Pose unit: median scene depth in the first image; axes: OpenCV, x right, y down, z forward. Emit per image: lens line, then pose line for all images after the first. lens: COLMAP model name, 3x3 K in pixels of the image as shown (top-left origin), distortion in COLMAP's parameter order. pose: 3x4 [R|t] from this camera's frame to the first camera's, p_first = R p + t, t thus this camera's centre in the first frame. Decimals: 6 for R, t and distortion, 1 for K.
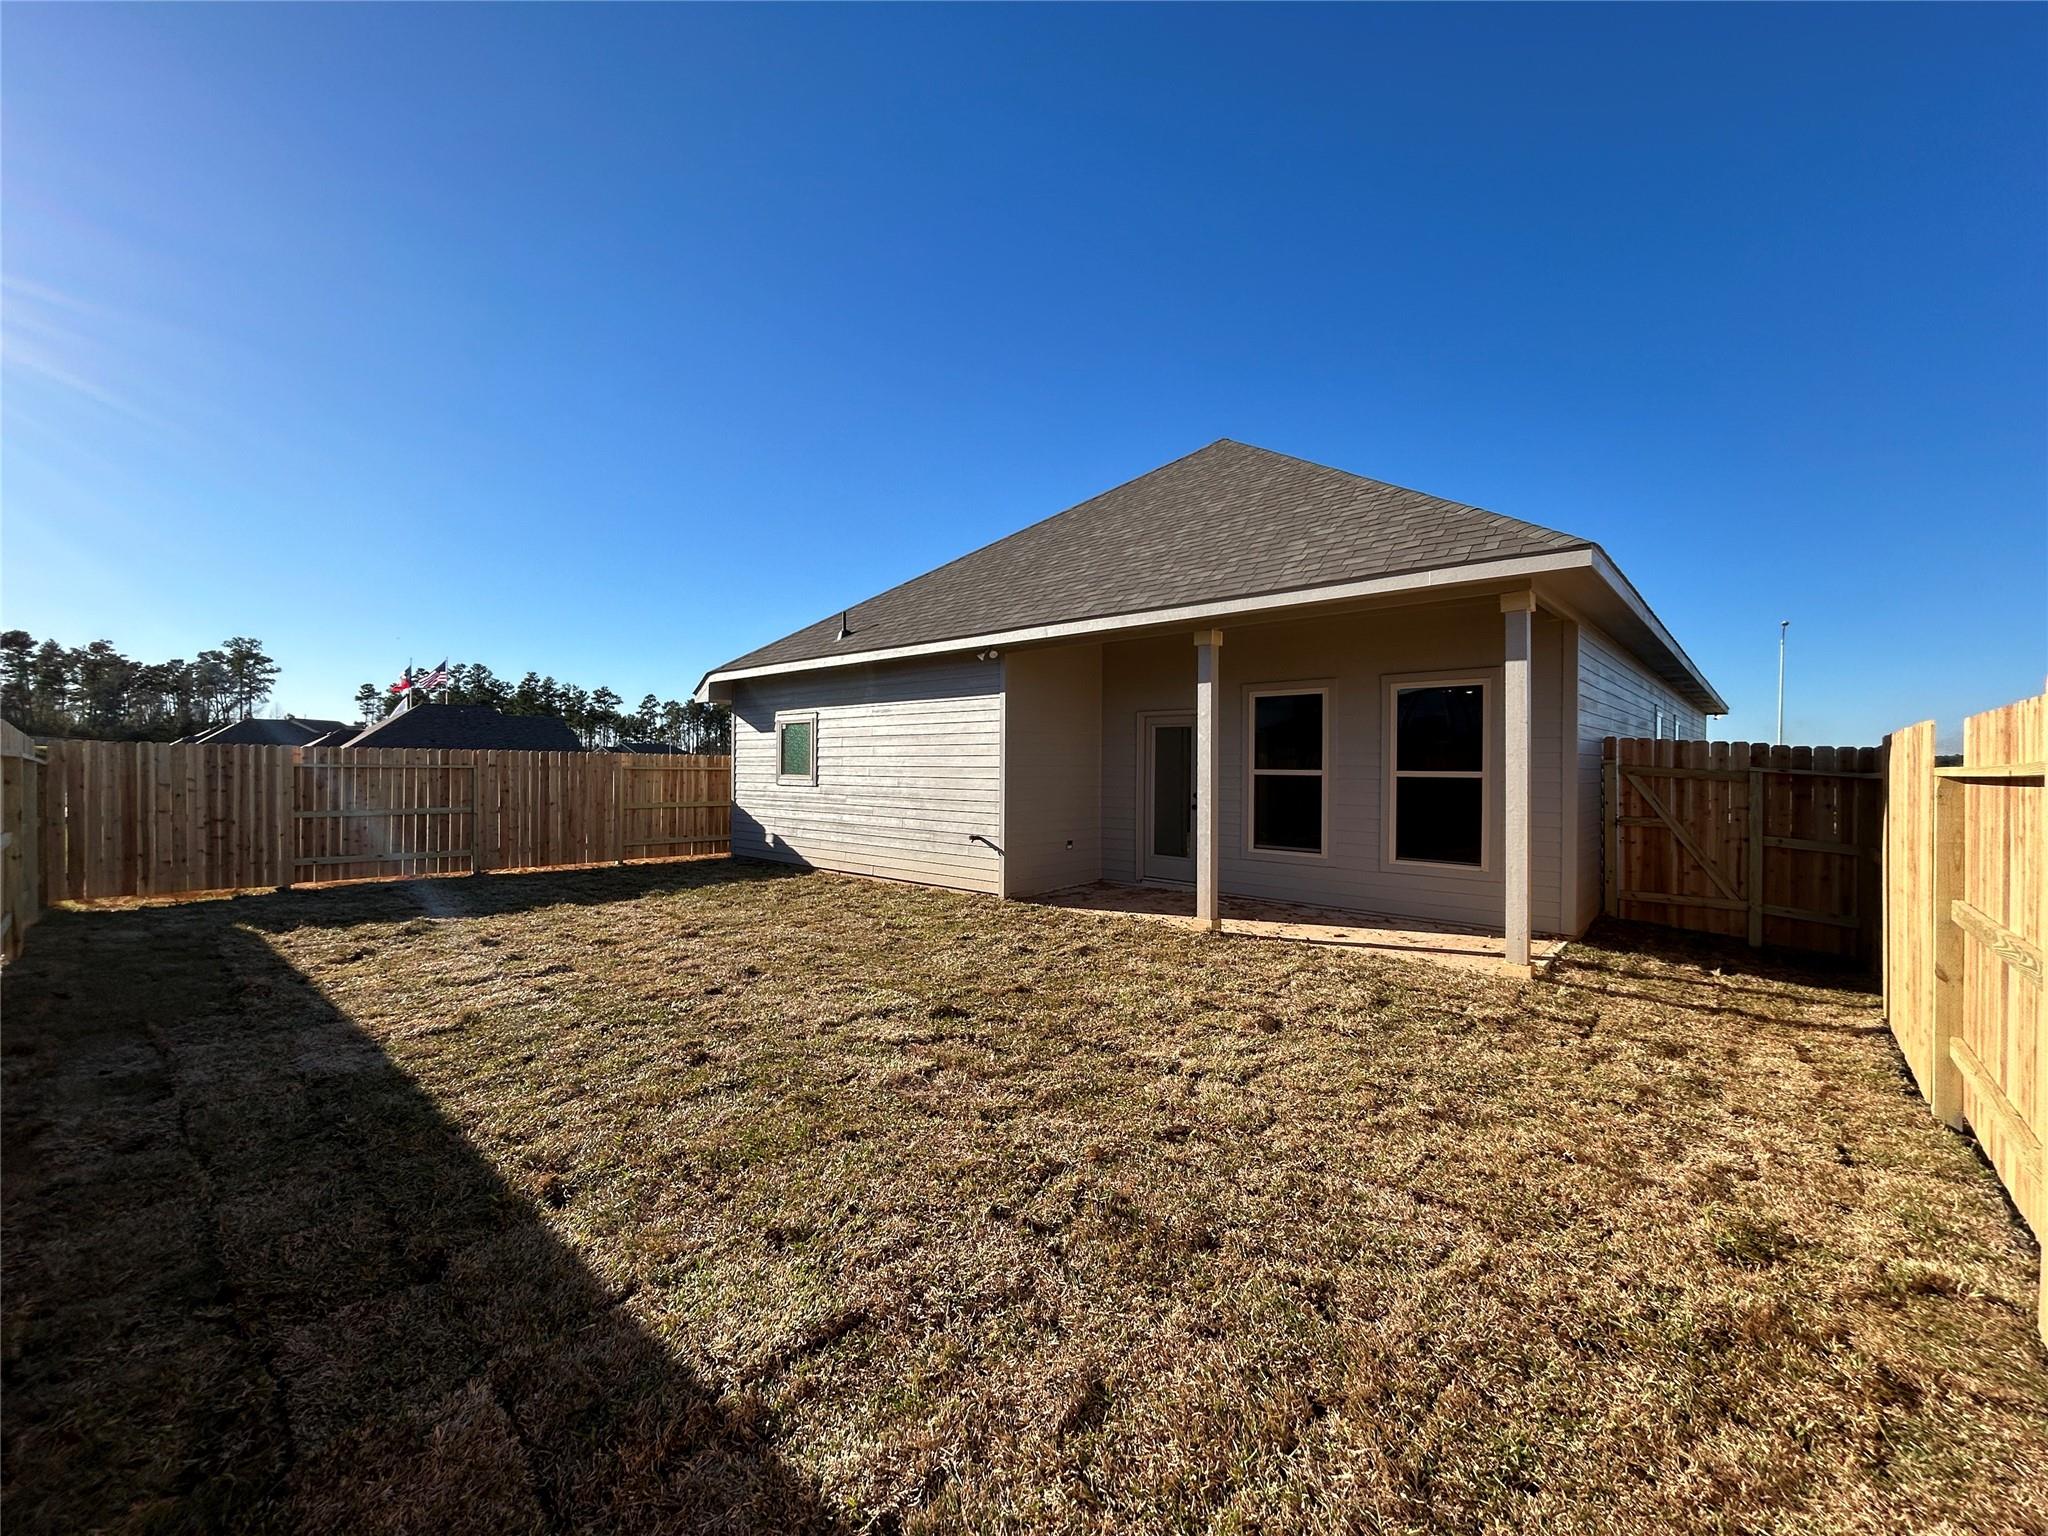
lens RADIAL K [[829.0, 0, 1018.0], [0, 829.0, 767.4], [0, 0, 1]] dist [-0.003850, 0.002989]
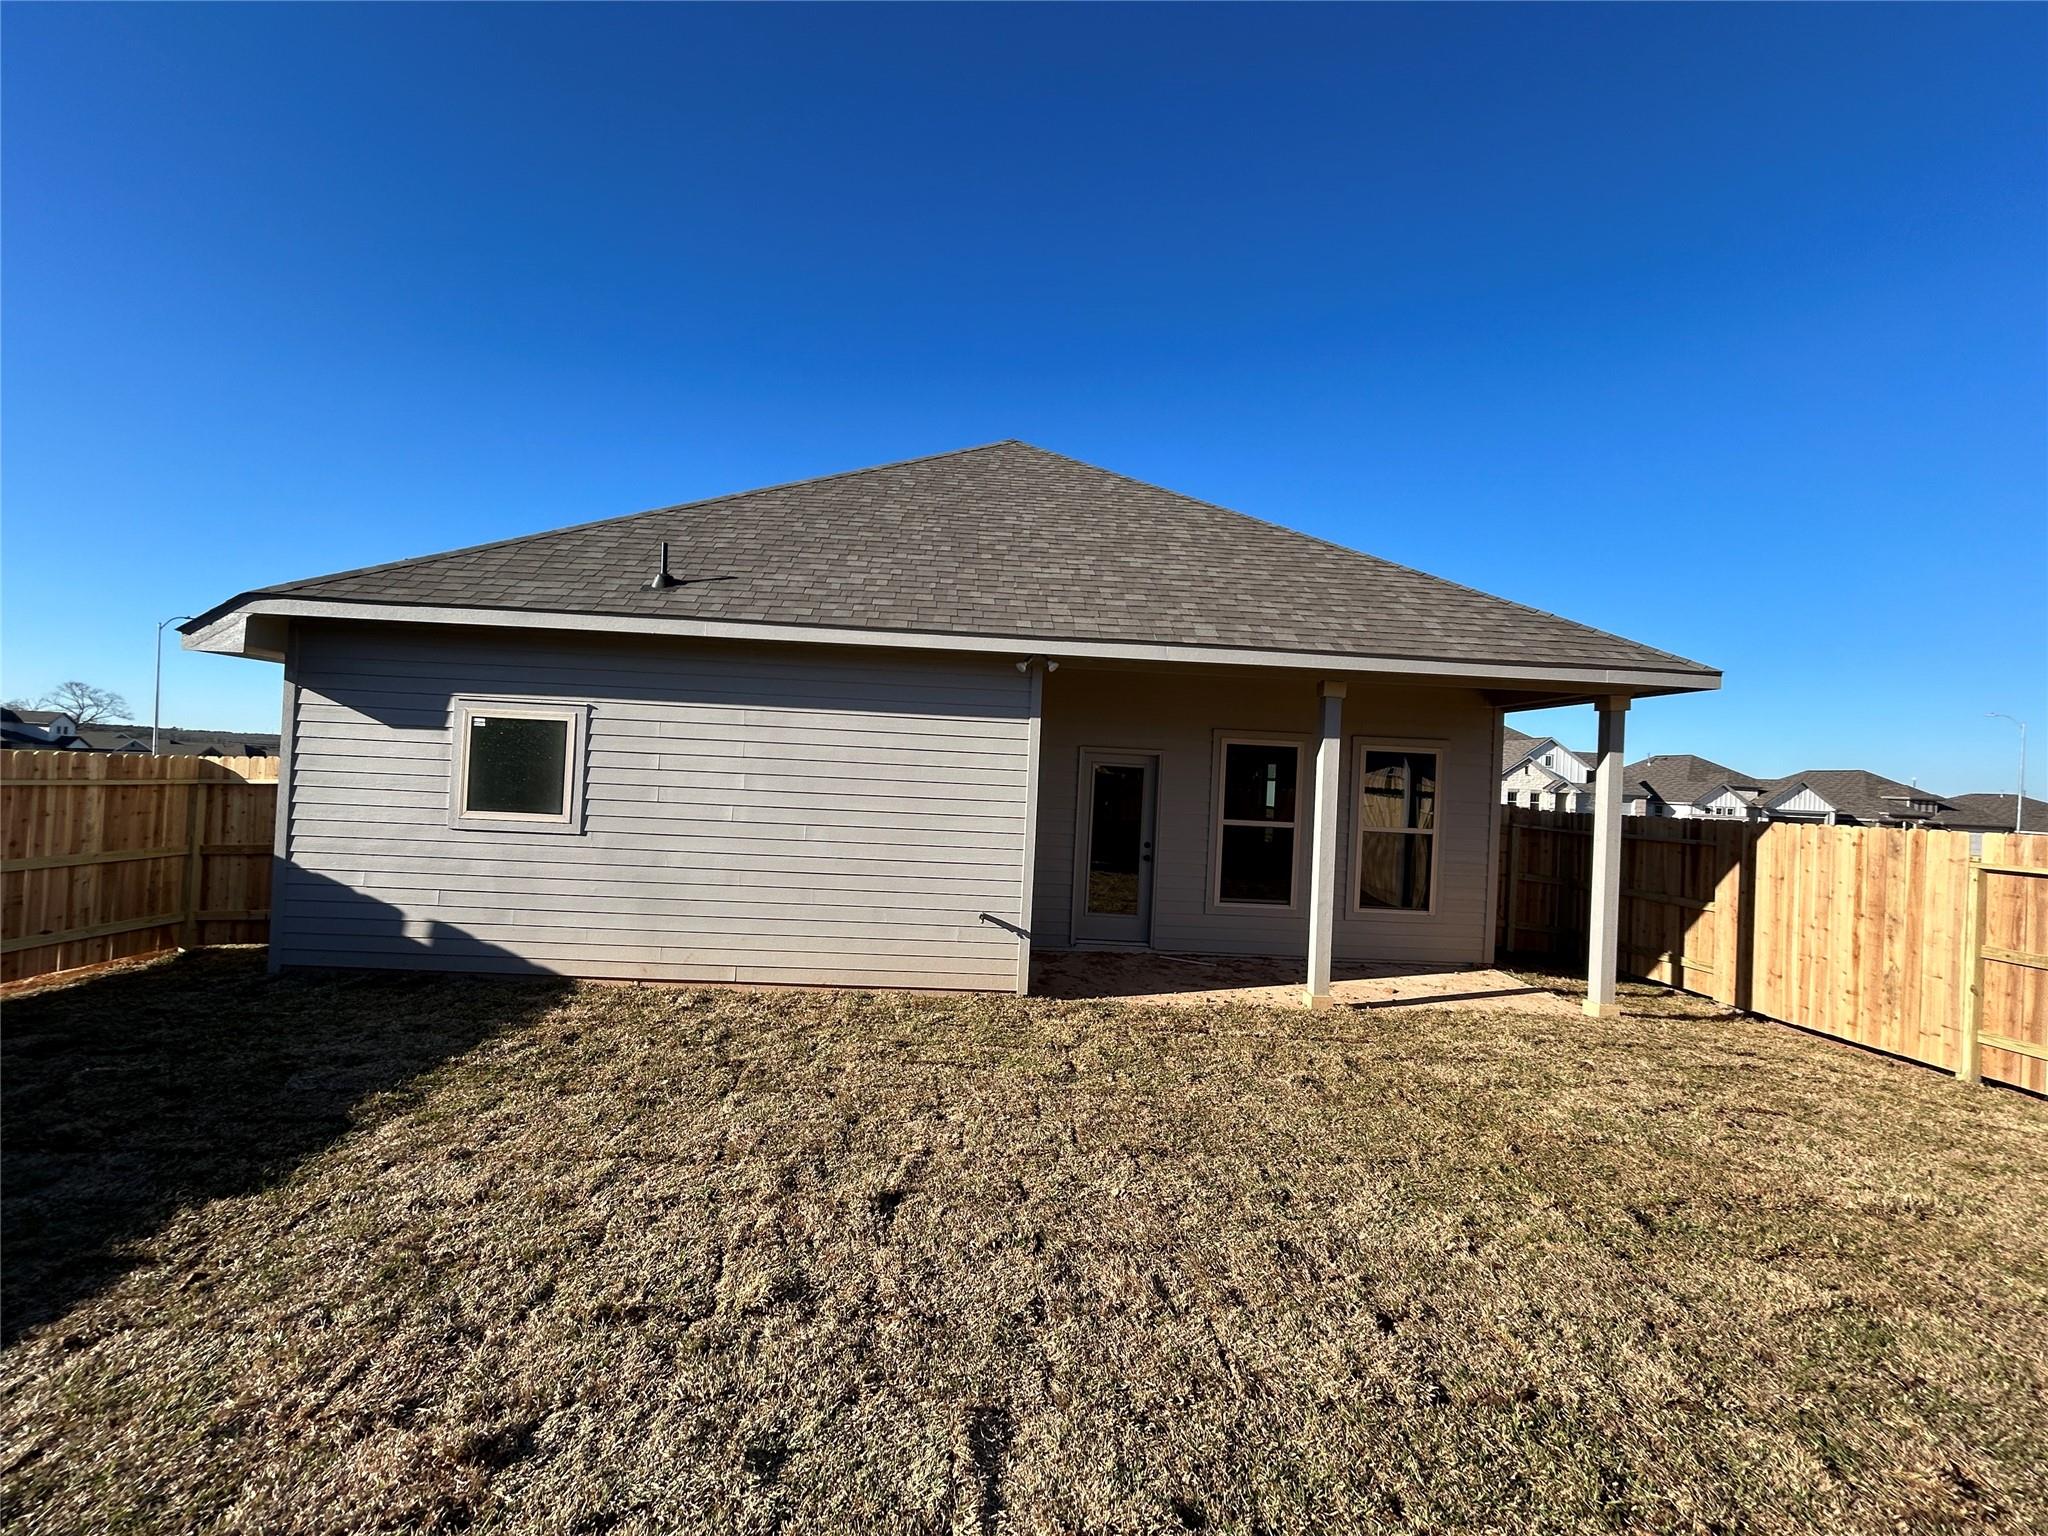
lens RADIAL K [[829.0, 0, 1018.0], [0, 829.0, 767.4], [0, 0, 1]] dist [-0.003850, 0.002989]
pose [[0.710439, 0.045722, 0.702272, -0.482408], [-0.039233, 0.998909, -0.025346, -0.023207], [-0.702665, -0.009545, 0.711457, 0.424392]]
